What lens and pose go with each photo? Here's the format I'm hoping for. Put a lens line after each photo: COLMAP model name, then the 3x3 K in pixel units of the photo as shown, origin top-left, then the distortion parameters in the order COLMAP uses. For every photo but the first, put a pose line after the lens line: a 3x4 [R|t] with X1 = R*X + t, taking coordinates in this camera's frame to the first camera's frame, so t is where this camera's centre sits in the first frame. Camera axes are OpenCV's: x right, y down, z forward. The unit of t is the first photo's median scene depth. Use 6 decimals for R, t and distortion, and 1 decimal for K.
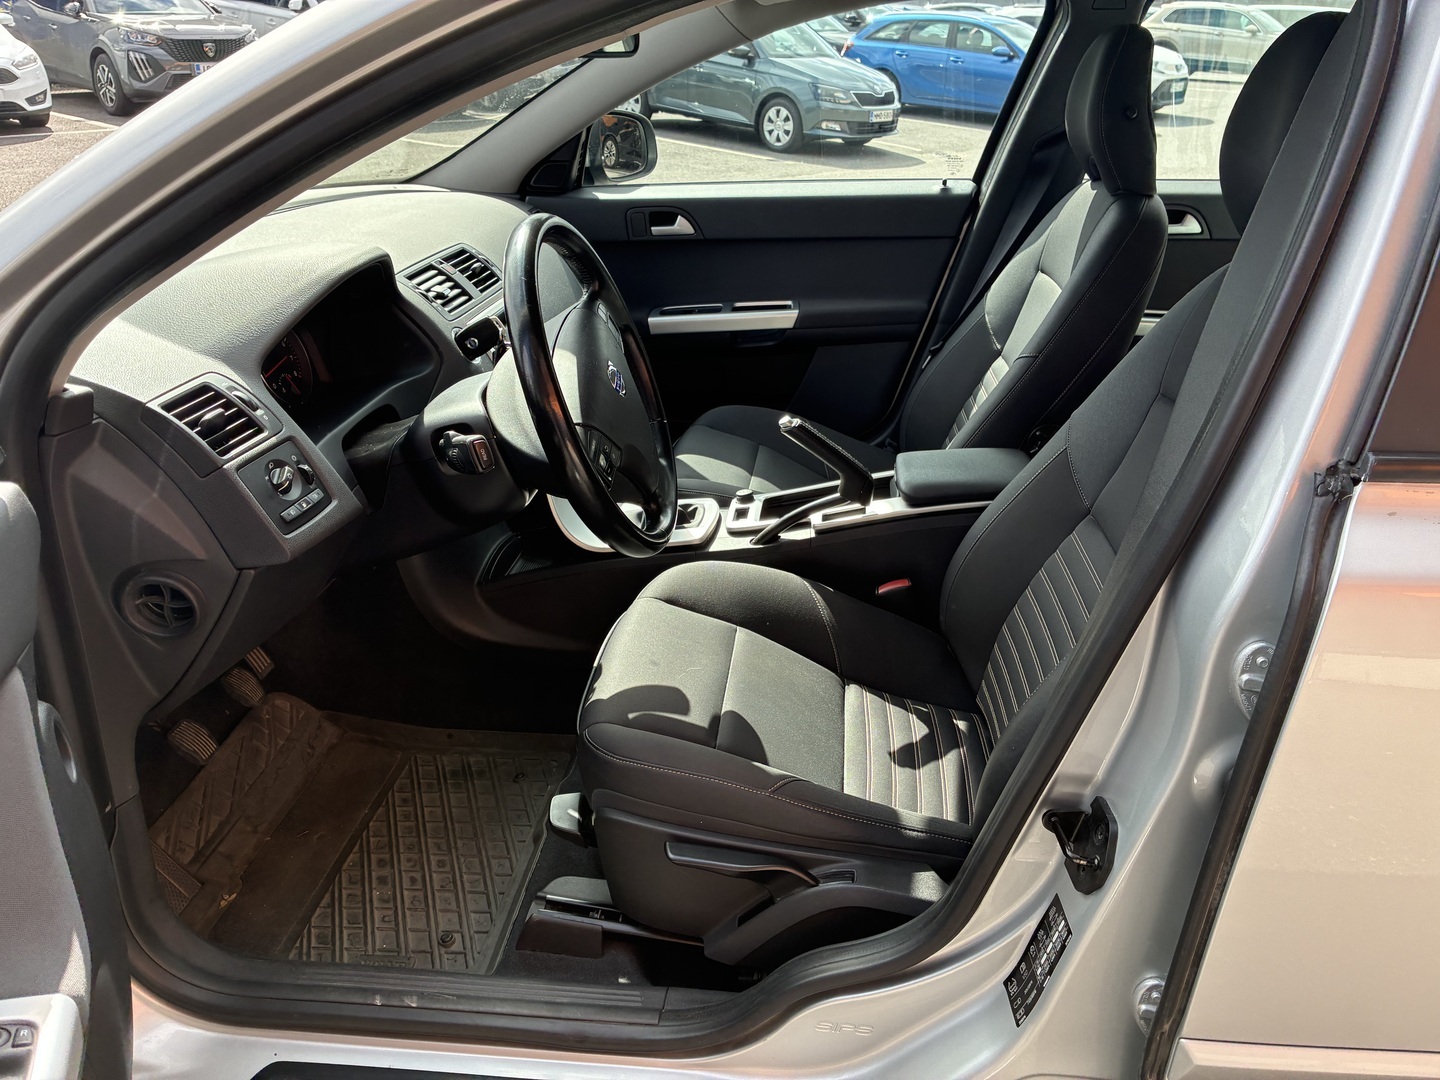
lens RADIAL K [[1100.9, 0, 754.7], [0, 1100.9, 544.7], [0, 0, 1]] dist [0.034618, -0.001472]
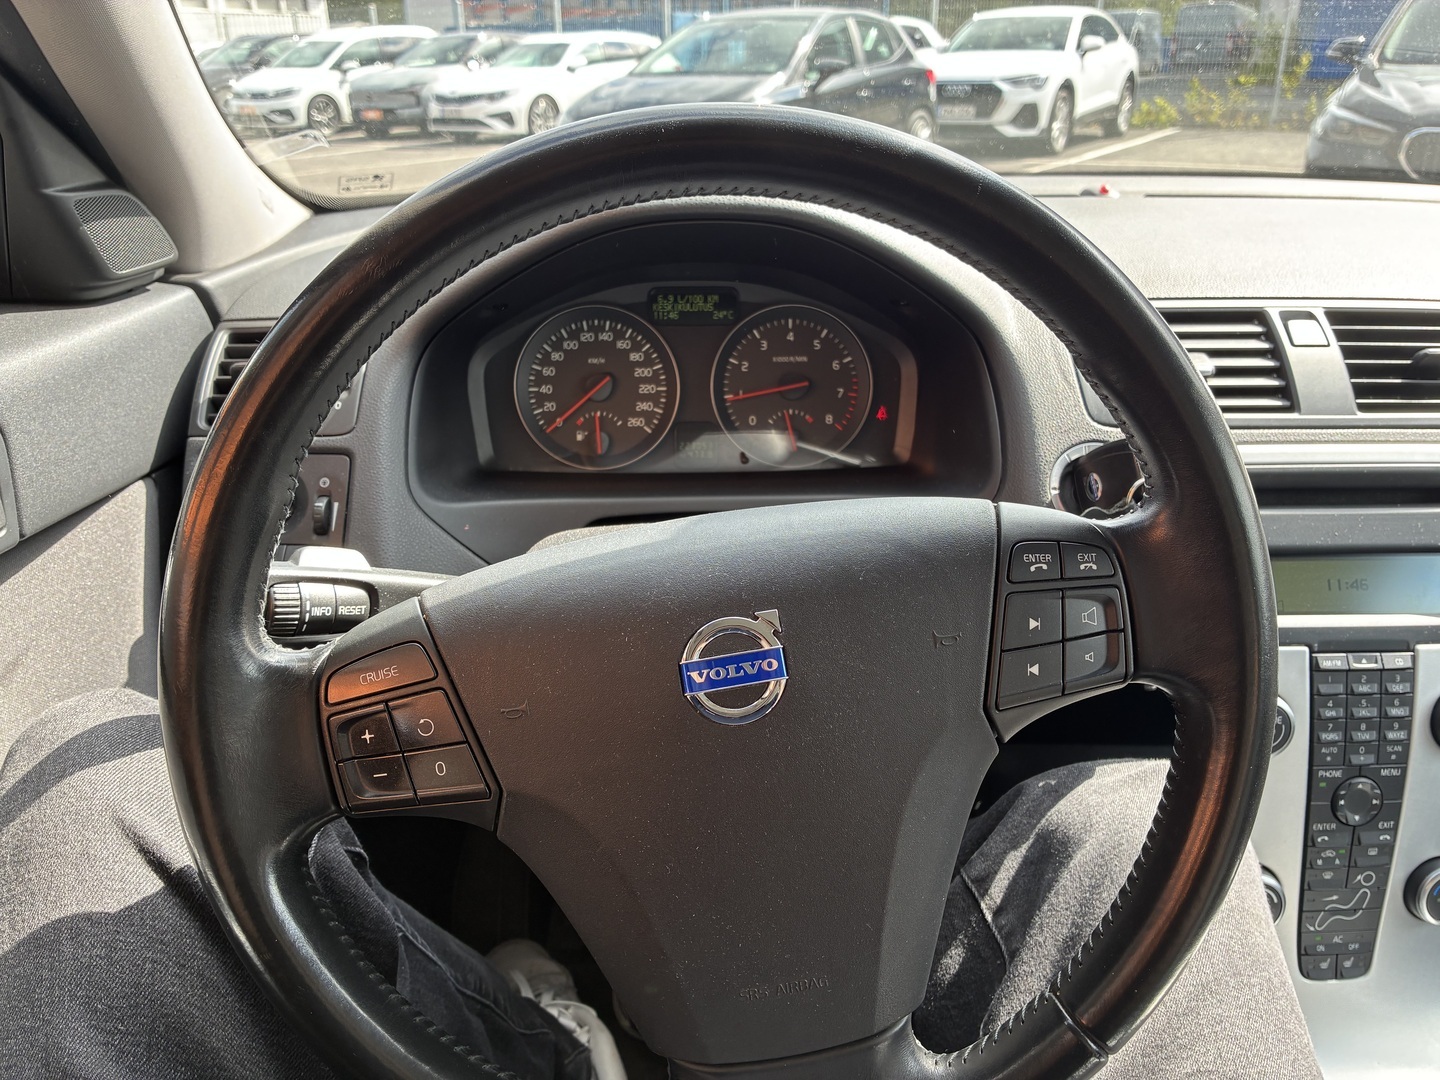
lens RADIAL K [[1099.0, 0, 720.0], [0, 1099.0, 540.0], [0, 0, 1]] dist [0.057539, -0.100515]
pose [[0.128865, 0.364037, -0.922426, 0.109515], [-0.417208, 0.863757, 0.282598, -0.213113], [0.899628, 0.348427, 0.263188, 0.736800]]
